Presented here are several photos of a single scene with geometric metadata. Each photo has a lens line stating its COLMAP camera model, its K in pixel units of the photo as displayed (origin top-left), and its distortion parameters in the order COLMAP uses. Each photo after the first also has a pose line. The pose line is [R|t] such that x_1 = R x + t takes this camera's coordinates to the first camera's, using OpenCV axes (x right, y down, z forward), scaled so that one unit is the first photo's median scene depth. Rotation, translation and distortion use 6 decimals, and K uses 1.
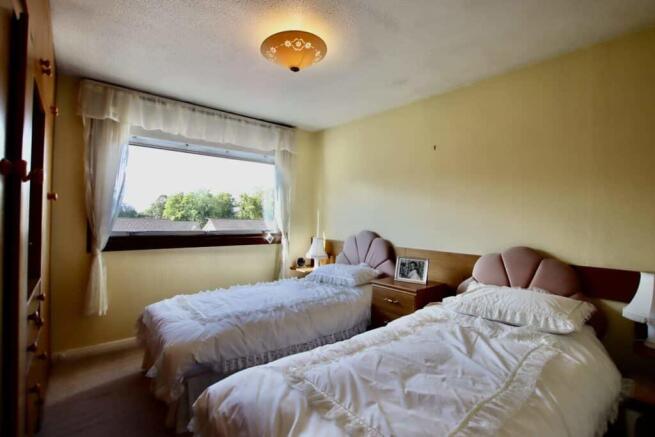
lens RADIAL K [[308.2, 0, 329.5], [0, 308.2, 217.1], [0, 0, 1]] dist [-0.029169, -0.000204]
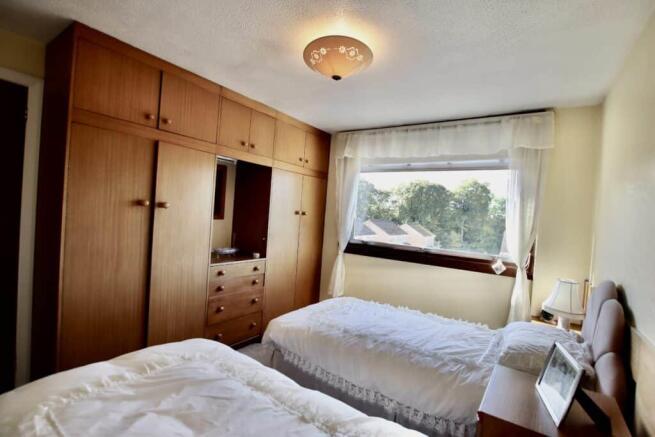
lens RADIAL K [[308.2, 0, 329.5], [0, 308.2, 217.1], [0, 0, 1]] dist [-0.029169, -0.000204]
pose [[0.278380, 0.010616, -0.960412, 0.529230], [-0.059925, 0.998183, -0.006336, -0.032774], [0.958600, 0.059316, 0.278510, 0.497497]]
